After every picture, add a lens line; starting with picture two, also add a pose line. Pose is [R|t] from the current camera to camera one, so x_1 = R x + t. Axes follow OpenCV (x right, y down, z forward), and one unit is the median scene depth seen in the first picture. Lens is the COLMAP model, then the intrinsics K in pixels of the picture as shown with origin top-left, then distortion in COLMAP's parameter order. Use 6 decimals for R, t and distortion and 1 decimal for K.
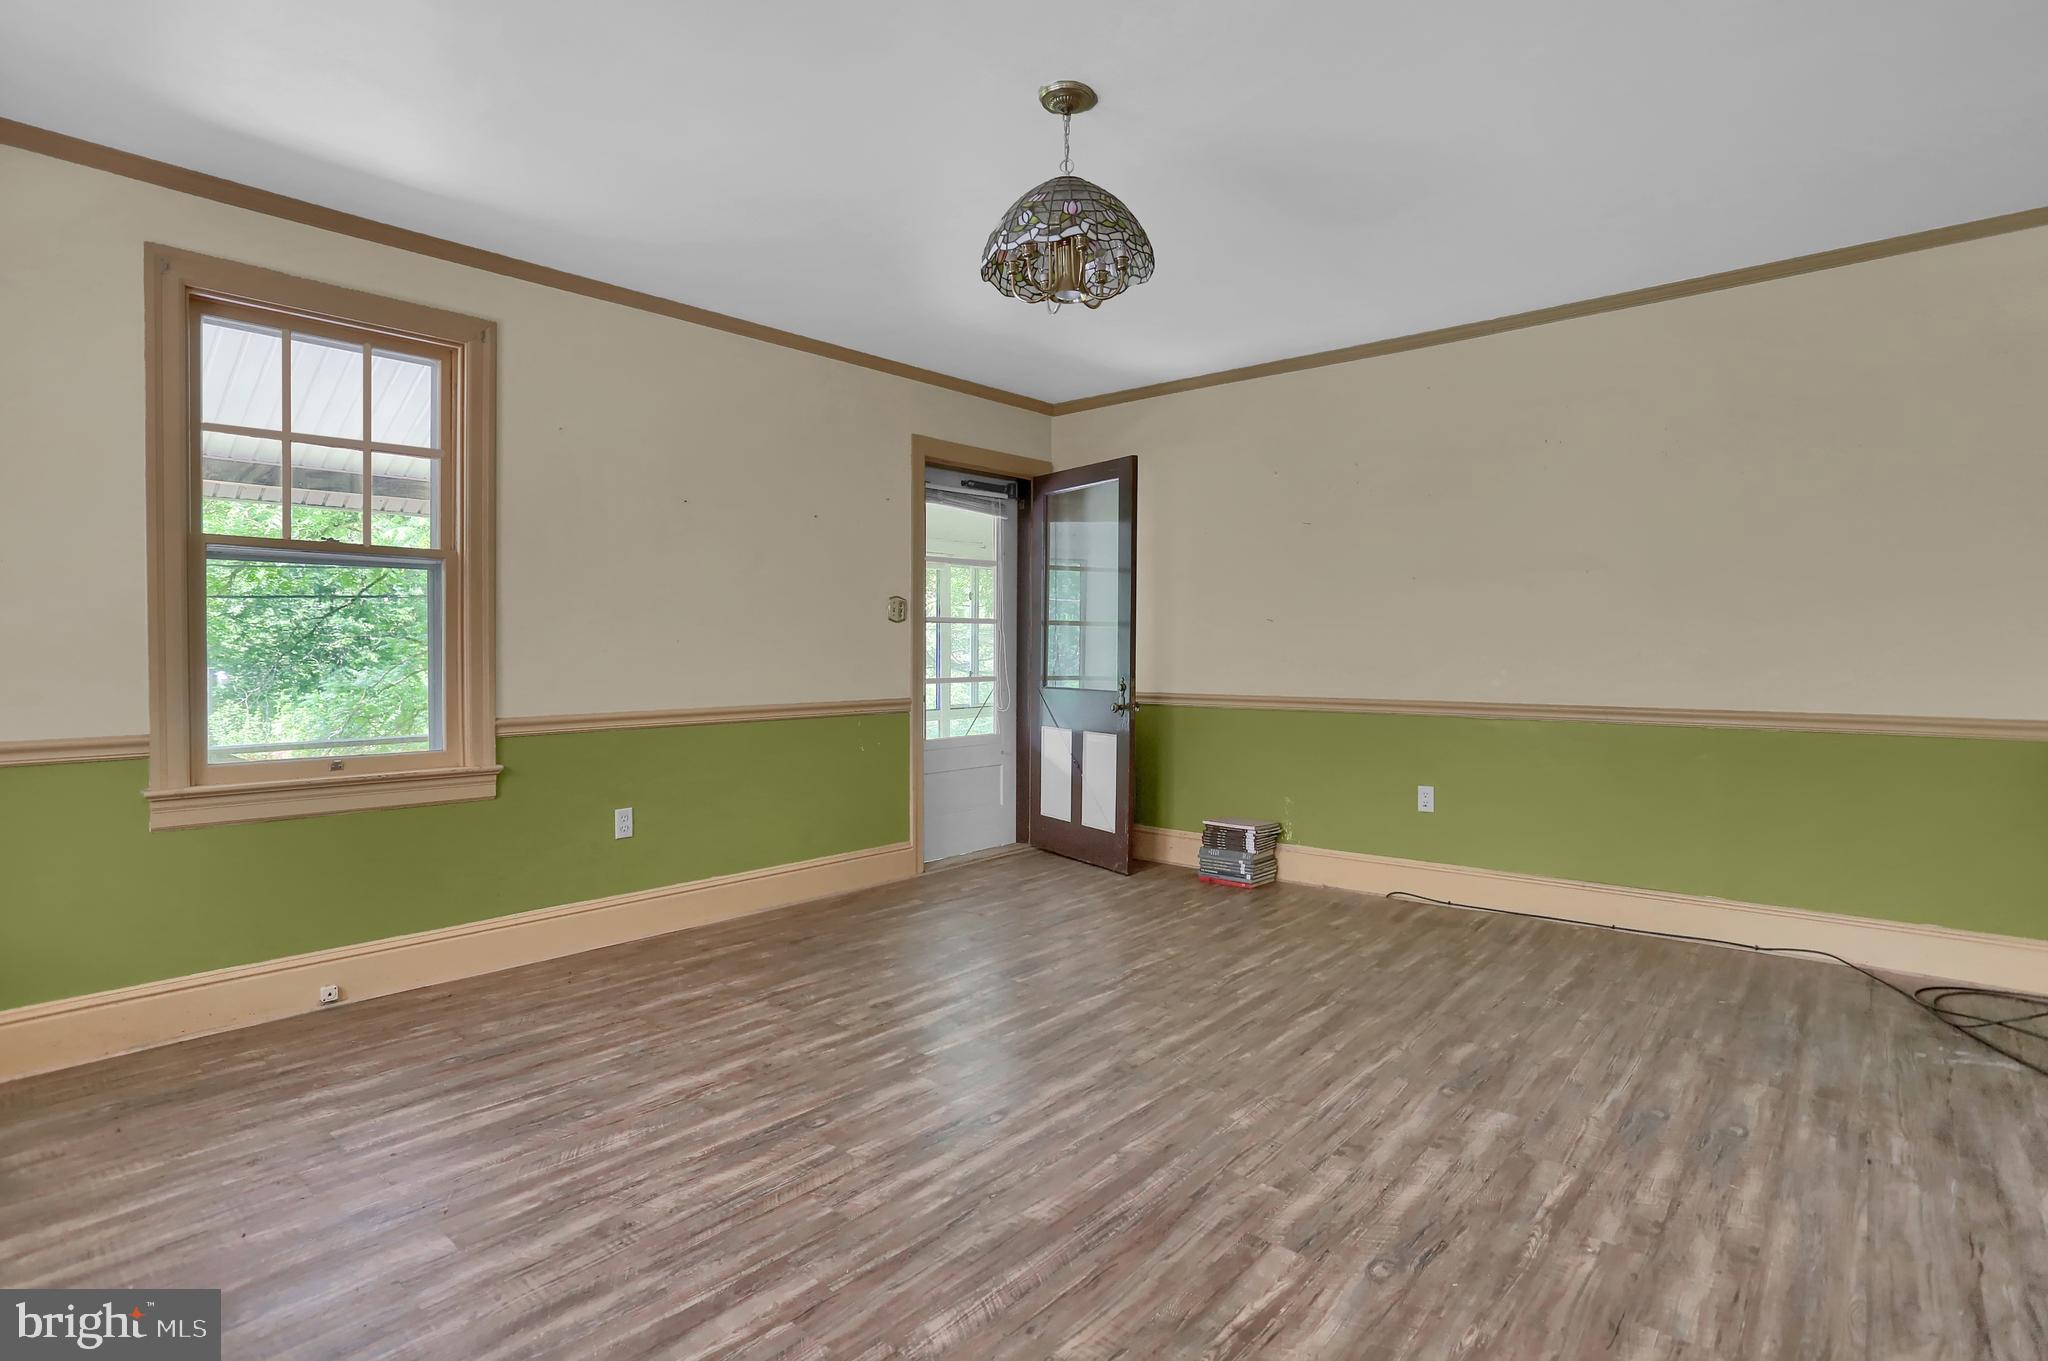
lens RADIAL K [[1015.8, 0, 1029.4], [0, 1015.8, 650.8], [0, 0, 1]] dist [-0.075283, 0.034156]
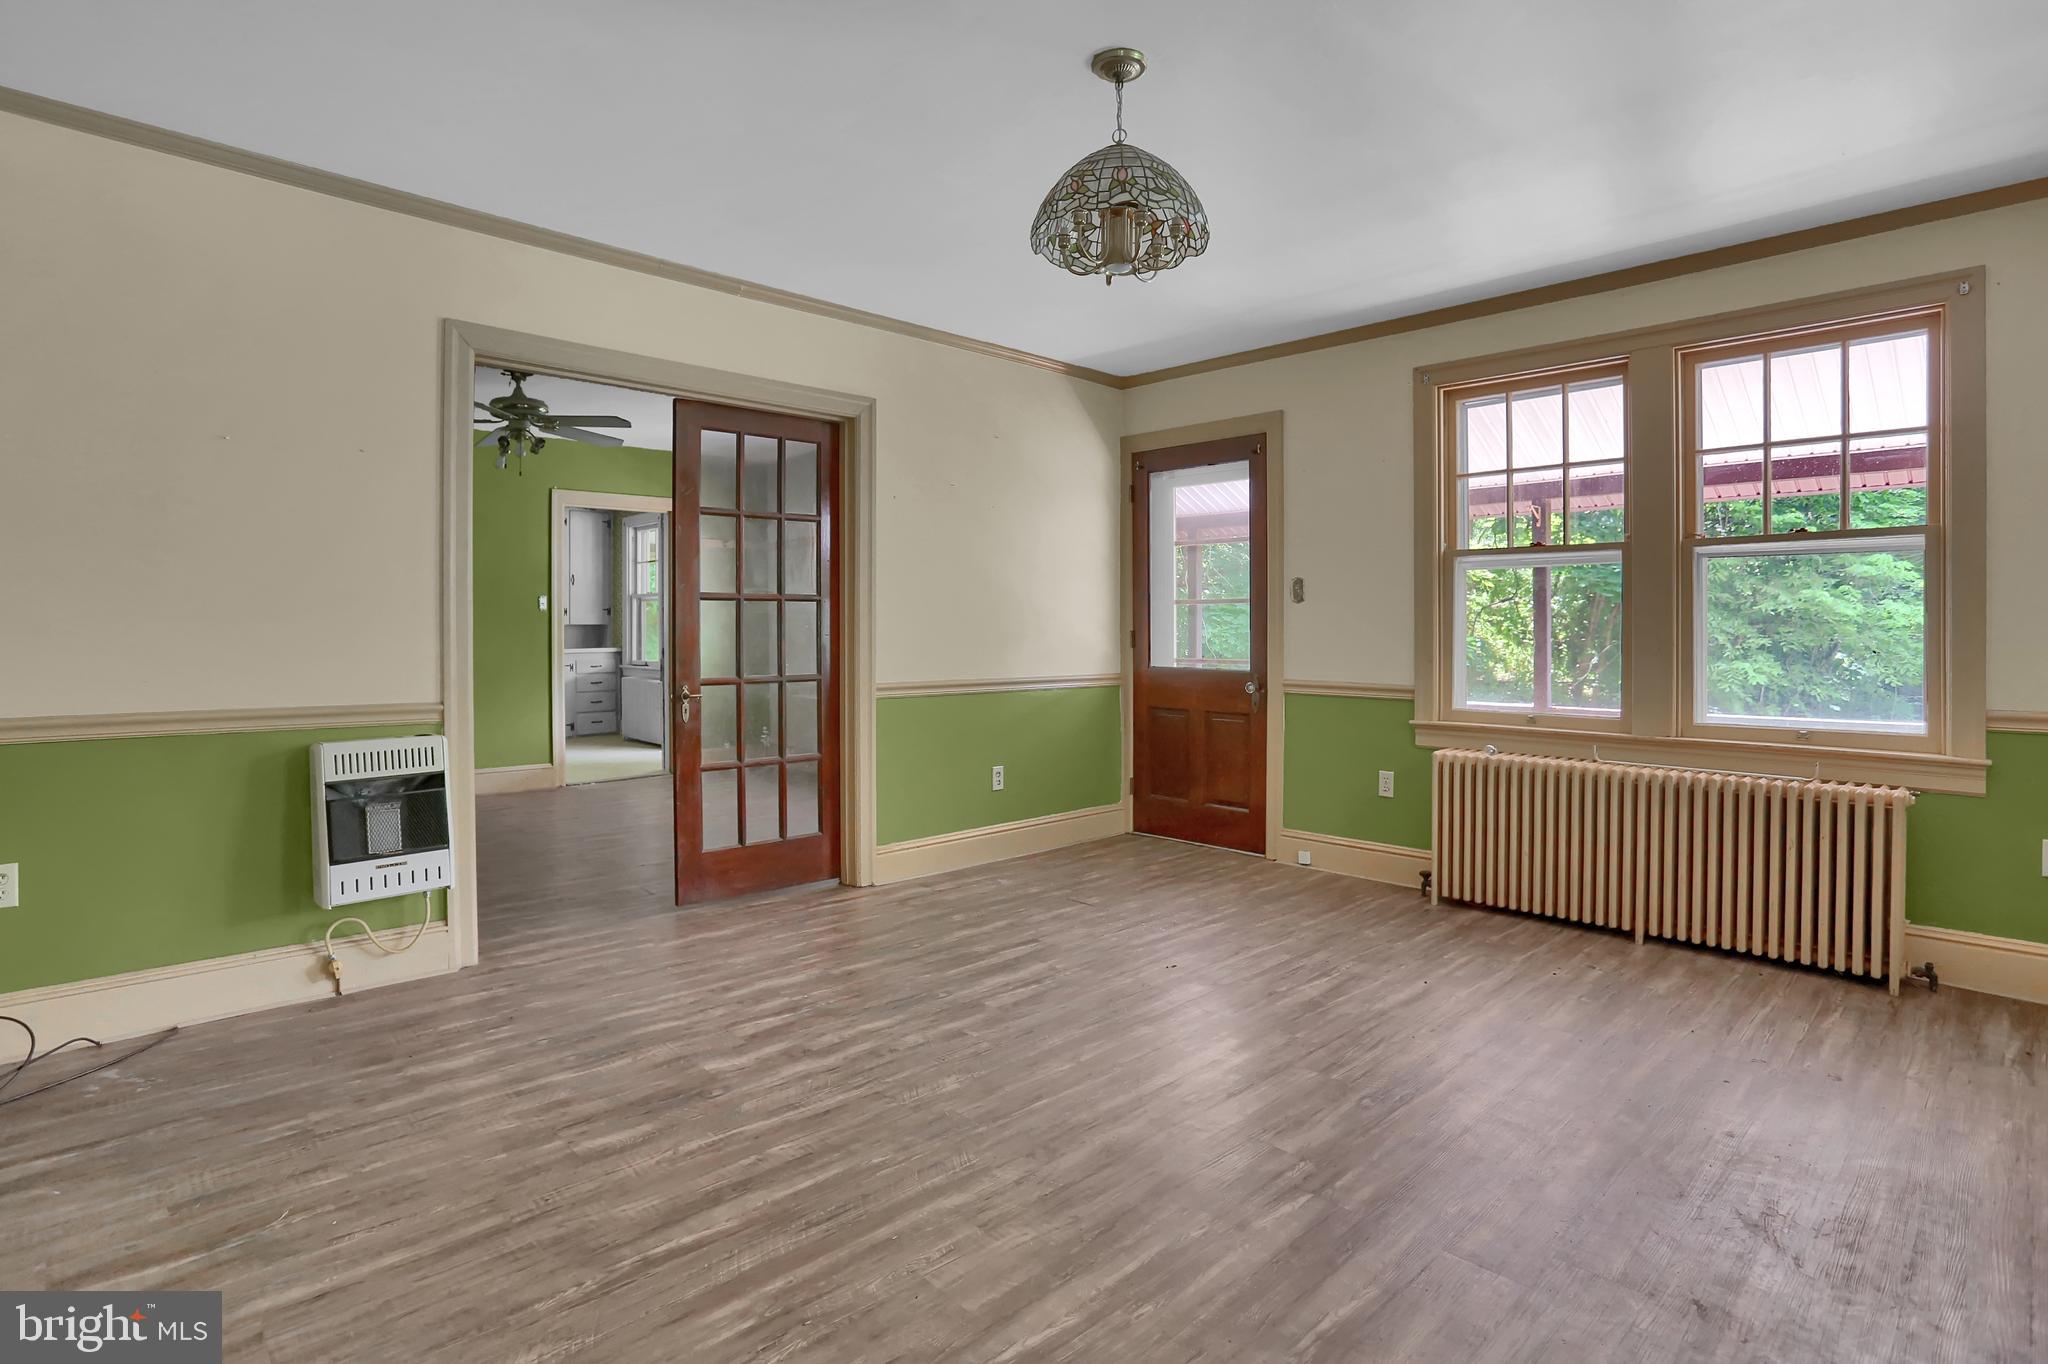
lens RADIAL K [[1015.8, 0, 1029.4], [0, 1015.8, 652.3], [0, 0, 1]] dist [-0.075283, 0.034156]
pose [[-0.995879, -0.000521, 0.090689, 0.037446], [0.001816, 0.999669, 0.025681, -0.003650], [-0.090672, 0.025739, -0.995548, 2.028007]]
